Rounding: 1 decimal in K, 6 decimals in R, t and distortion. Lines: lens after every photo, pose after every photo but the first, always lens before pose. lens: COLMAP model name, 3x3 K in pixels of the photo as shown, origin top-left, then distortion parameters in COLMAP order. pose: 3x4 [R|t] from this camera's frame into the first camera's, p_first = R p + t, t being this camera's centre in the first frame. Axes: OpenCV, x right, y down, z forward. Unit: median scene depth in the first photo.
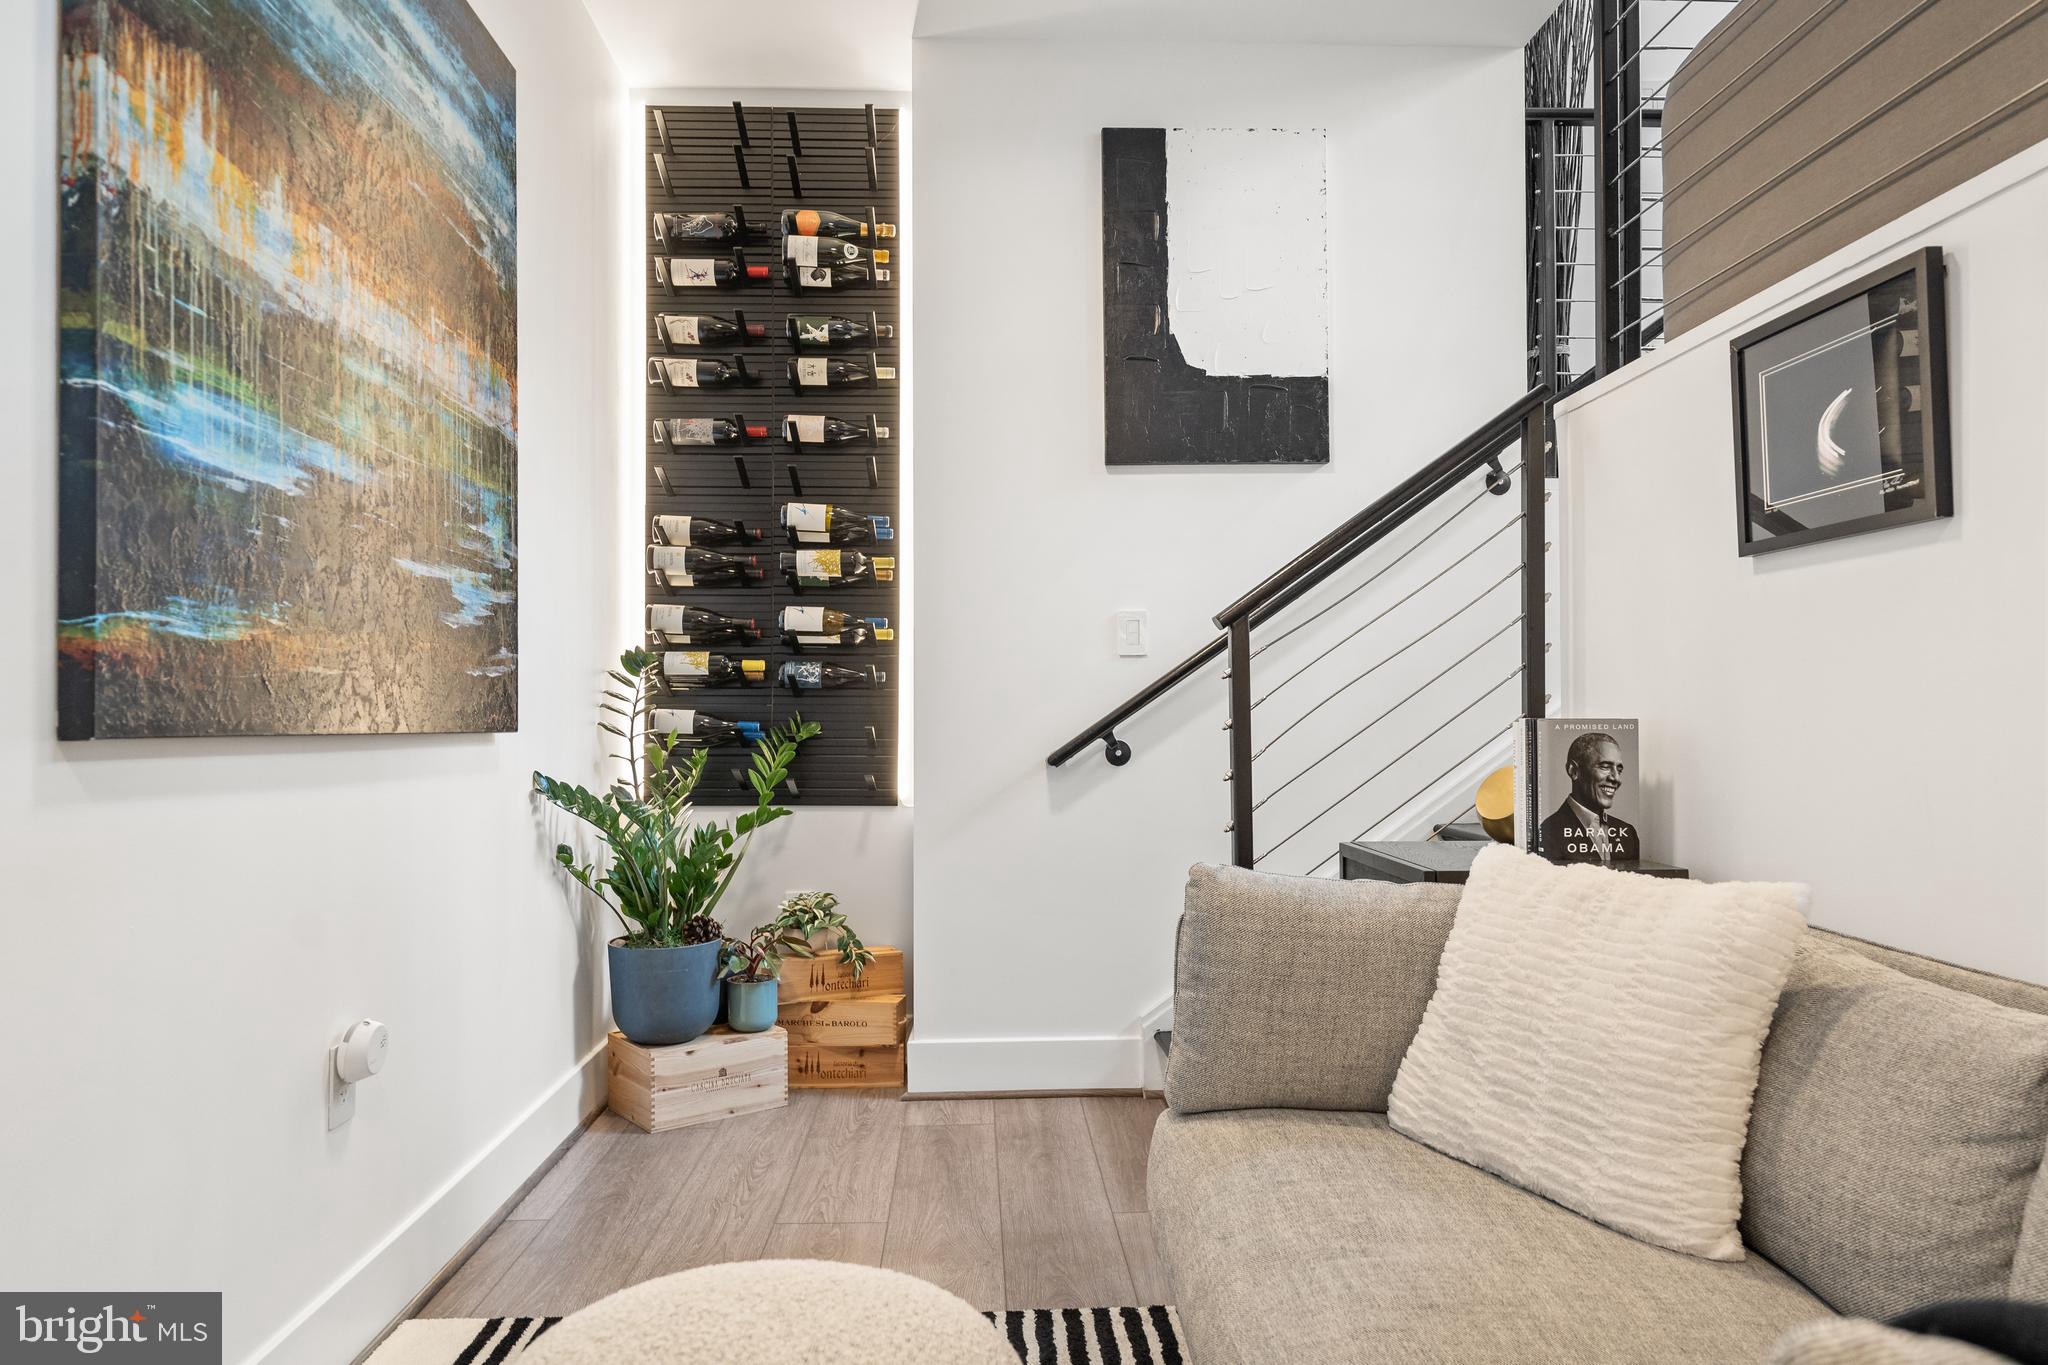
lens RADIAL K [[1422.4, 0, 1023.4], [0, 1422.4, 683.2], [0, 0, 1]] dist [-0.007639, -0.001207]
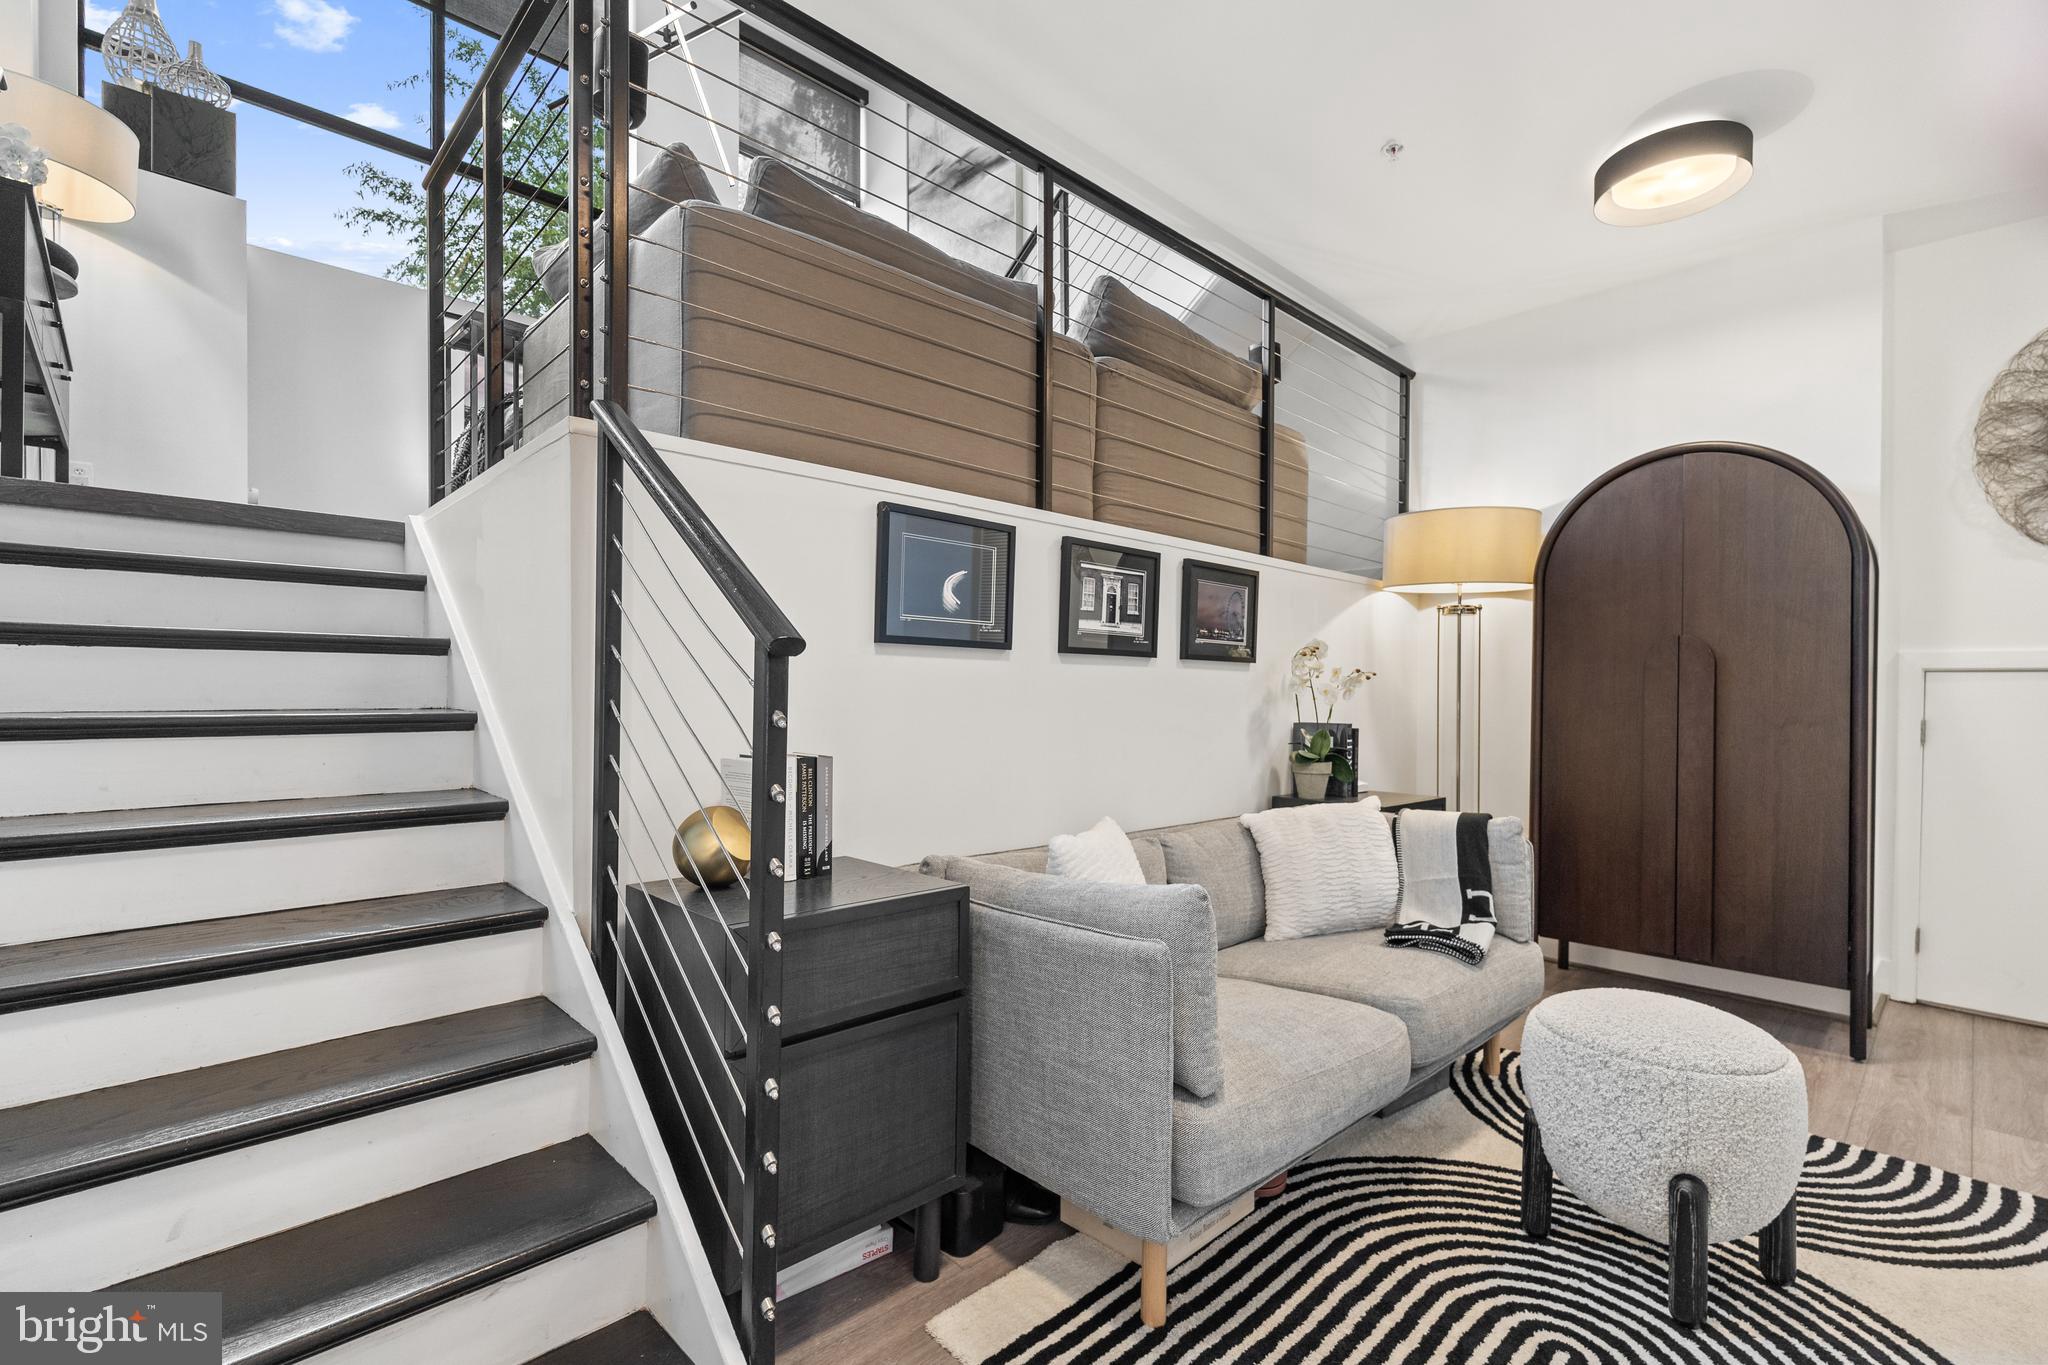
lens RADIAL K [[912.2, 0, 1025.1], [0, 912.2, 690.7], [0, 0, 1]] dist [-0.002343, -0.000132]
pose [[-0.666492, -0.002774, 0.745507, -0.362482], [-0.016786, 0.999795, -0.011286, -0.033282], [-0.745323, -0.020036, -0.666402, 1.681766]]
